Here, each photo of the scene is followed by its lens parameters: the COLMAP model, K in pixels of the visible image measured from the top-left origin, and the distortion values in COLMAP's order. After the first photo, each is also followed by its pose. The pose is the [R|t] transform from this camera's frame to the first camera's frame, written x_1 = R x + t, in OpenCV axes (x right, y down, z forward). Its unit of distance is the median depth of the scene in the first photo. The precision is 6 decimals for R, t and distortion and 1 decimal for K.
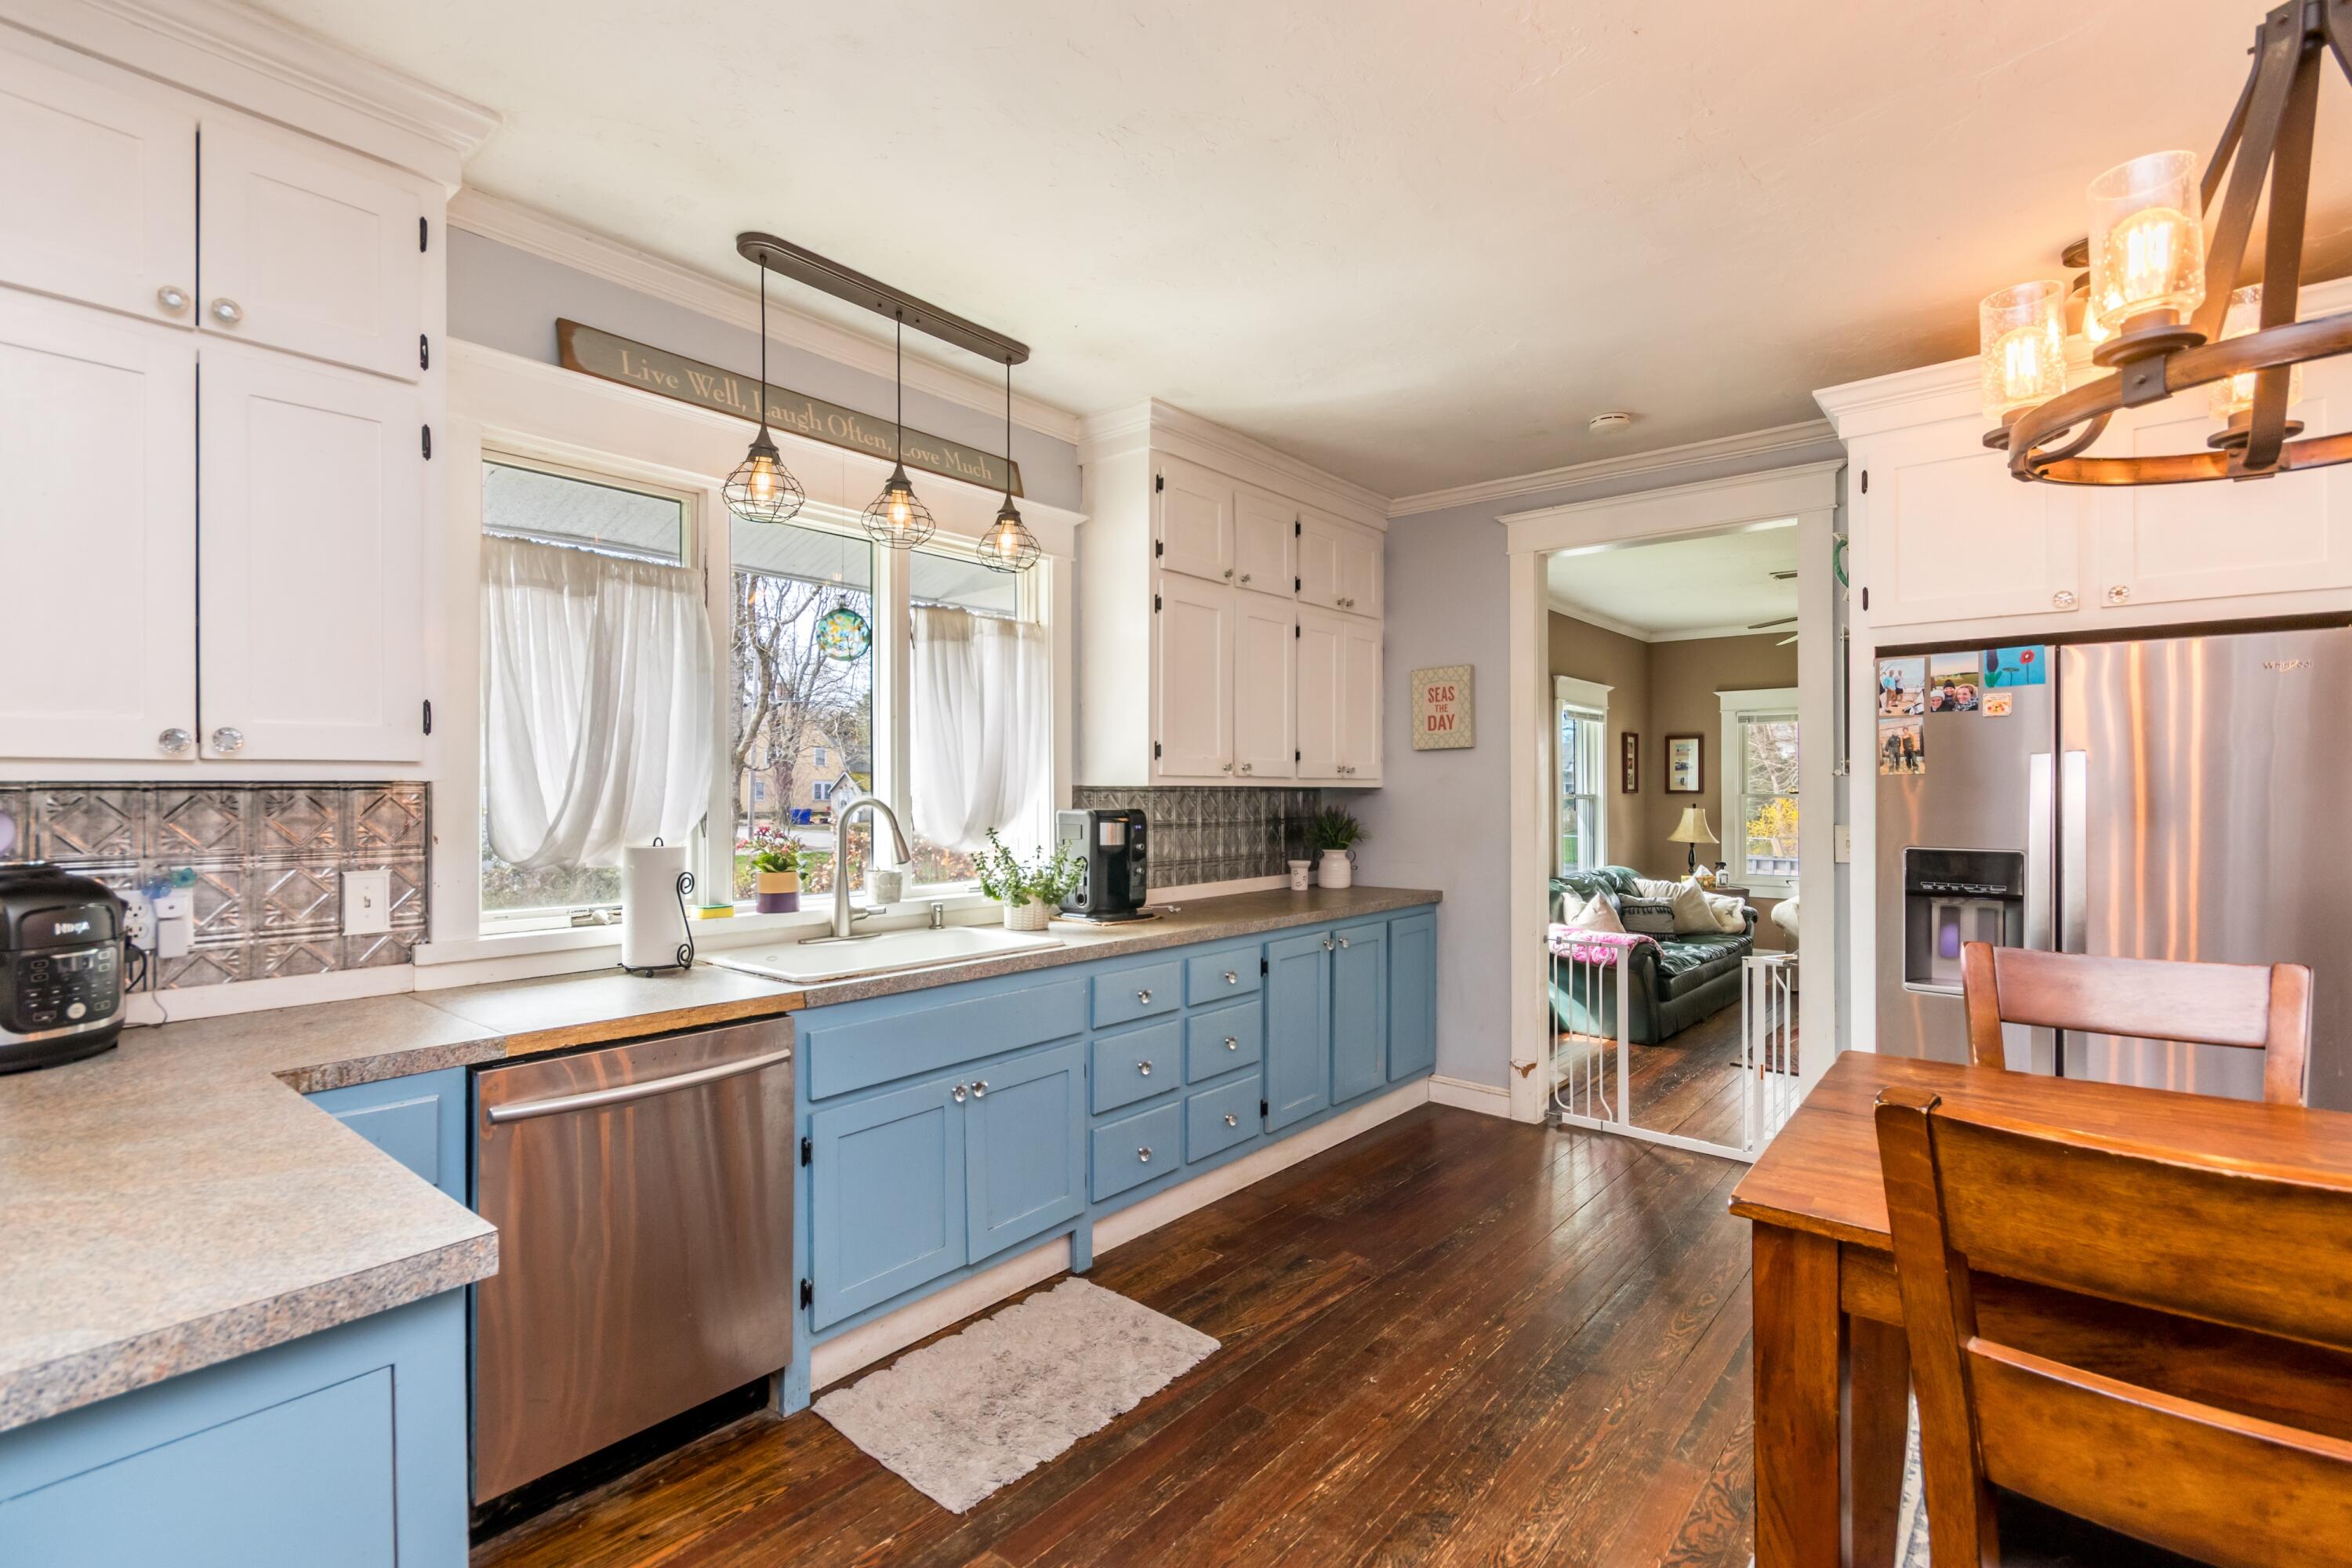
lens RADIAL K [[1075.6, 0, 1161.8], [0, 1075.6, 791.8], [0, 0, 1]] dist [0.001196, -0.001029]
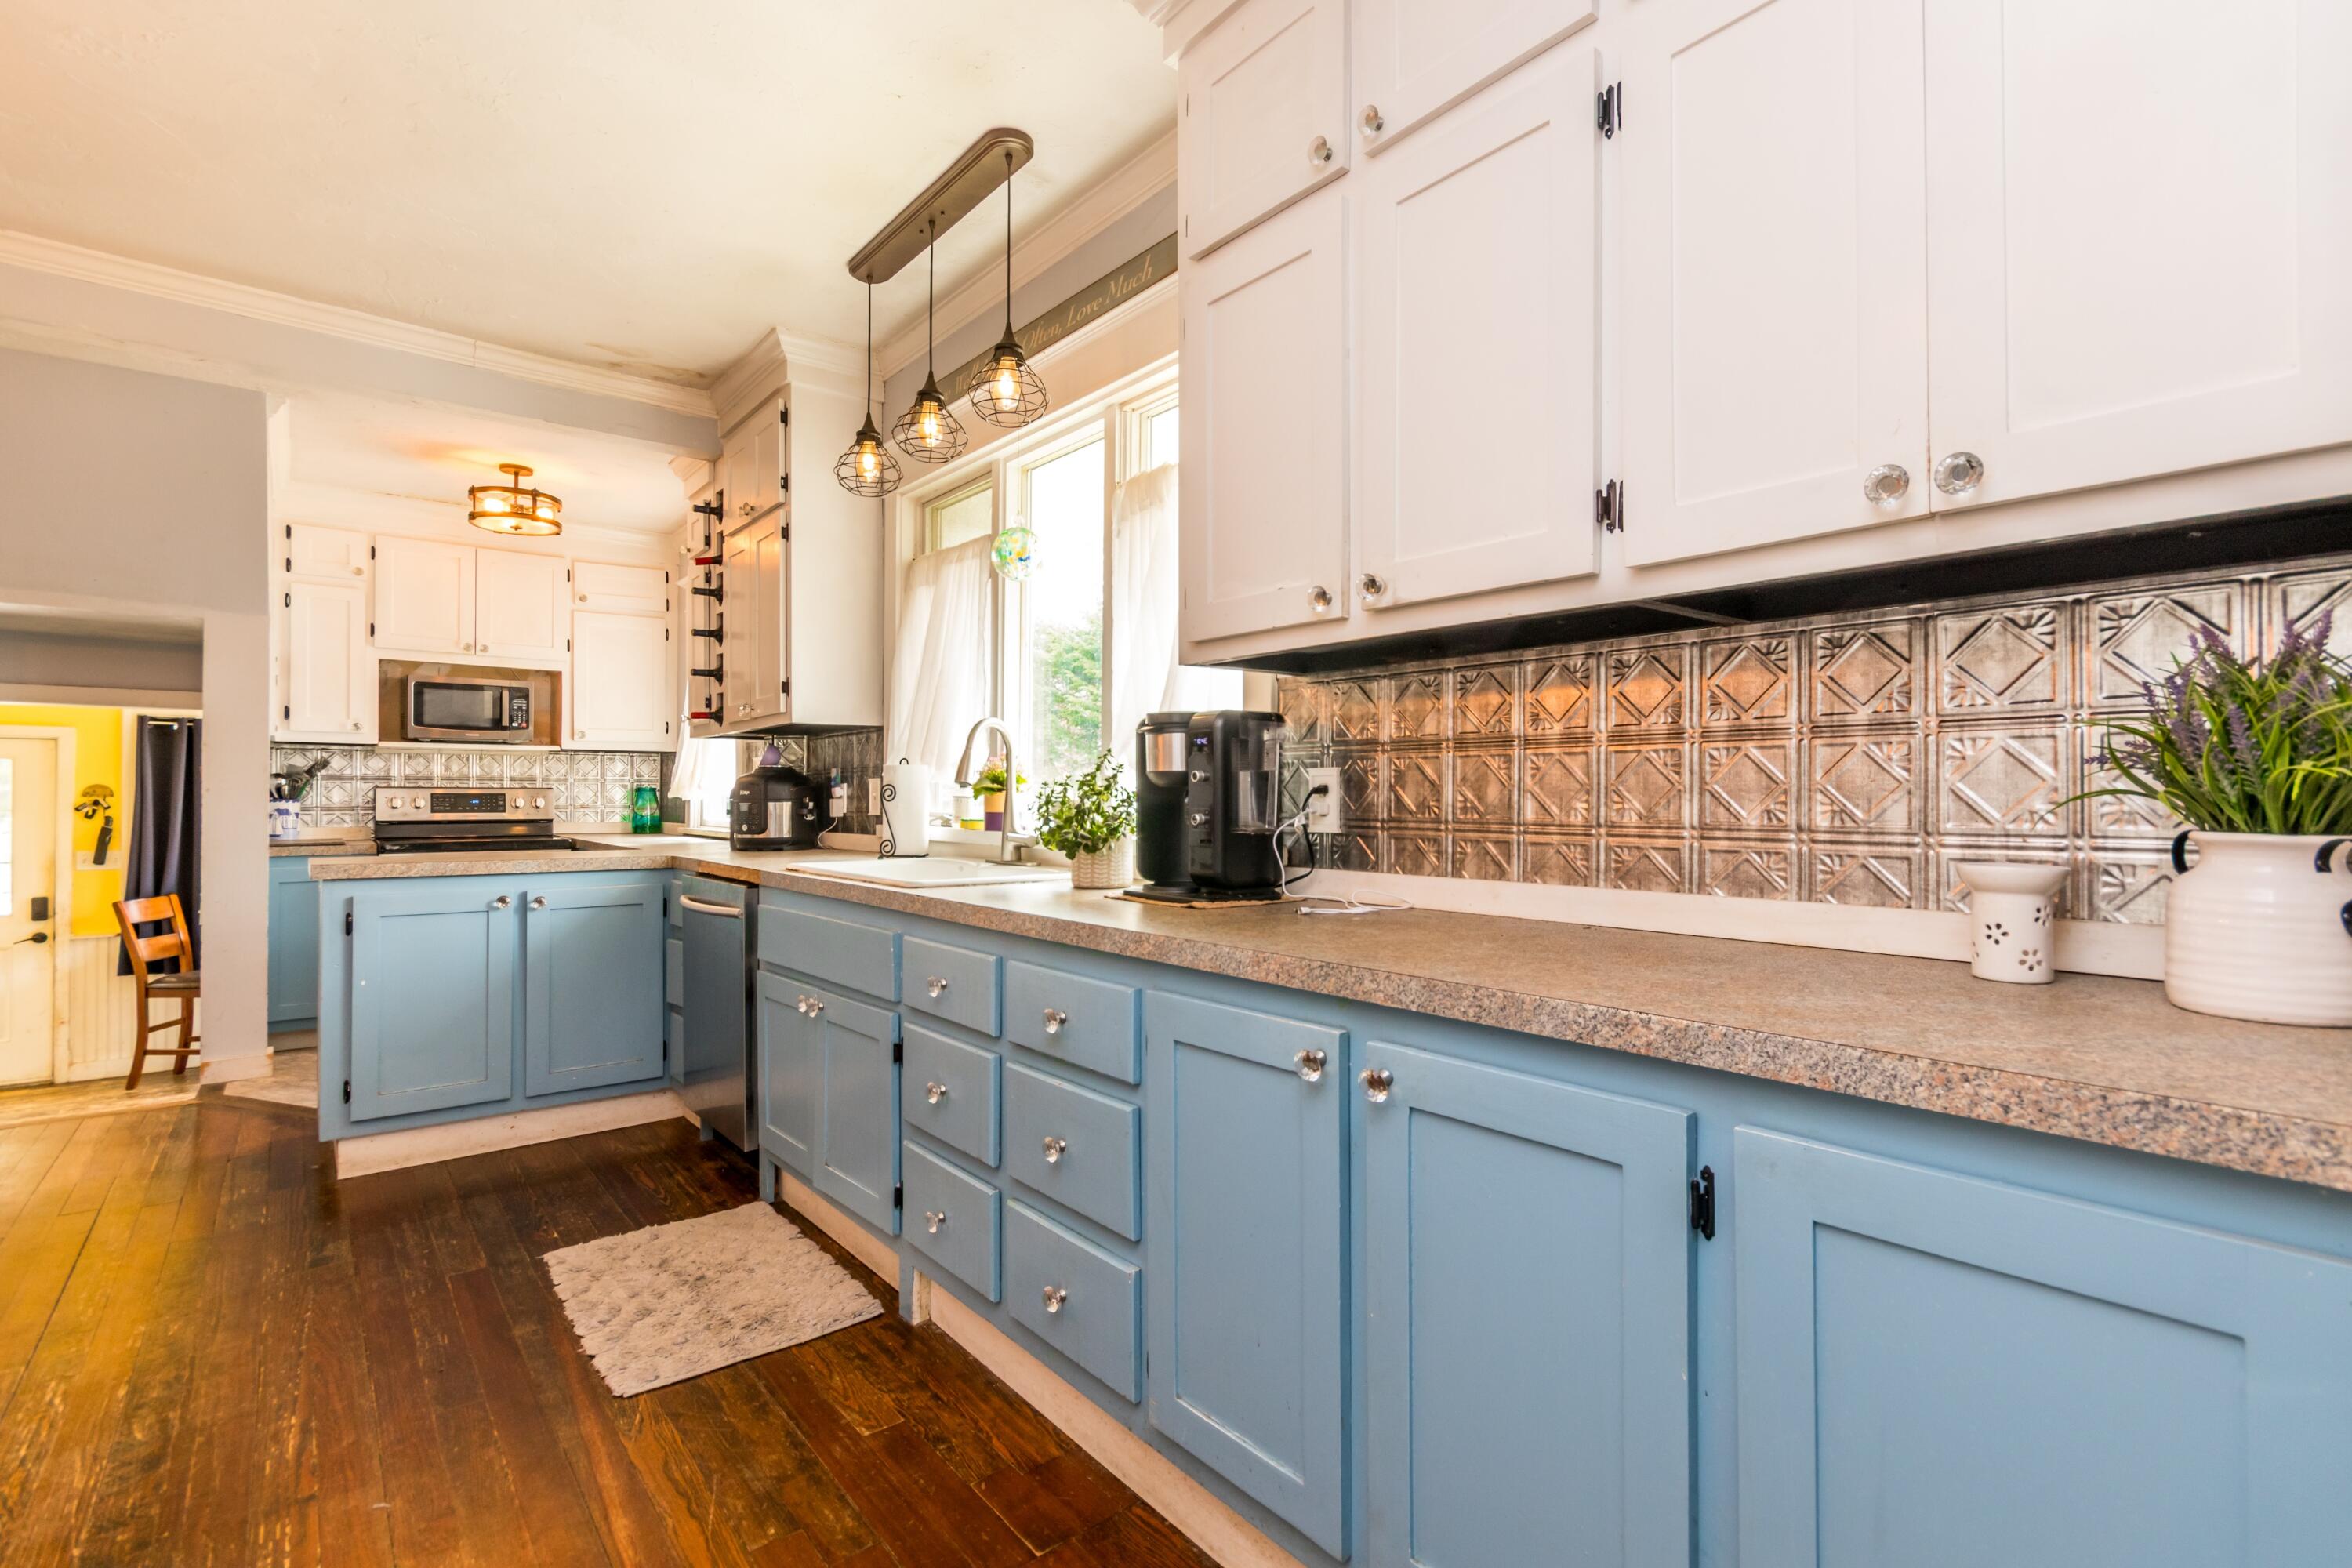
lens RADIAL K [[1075.6, 0, 1175.8], [0, 1075.6, 782.2], [0, 0, 1]] dist [0.001196, -0.001029]
pose [[-0.167838, -0.012286, -0.985738, 0.746661], [-0.001734, 0.999924, -0.012168, 0.086128], [0.985813, -0.000333, -0.167846, 1.518199]]
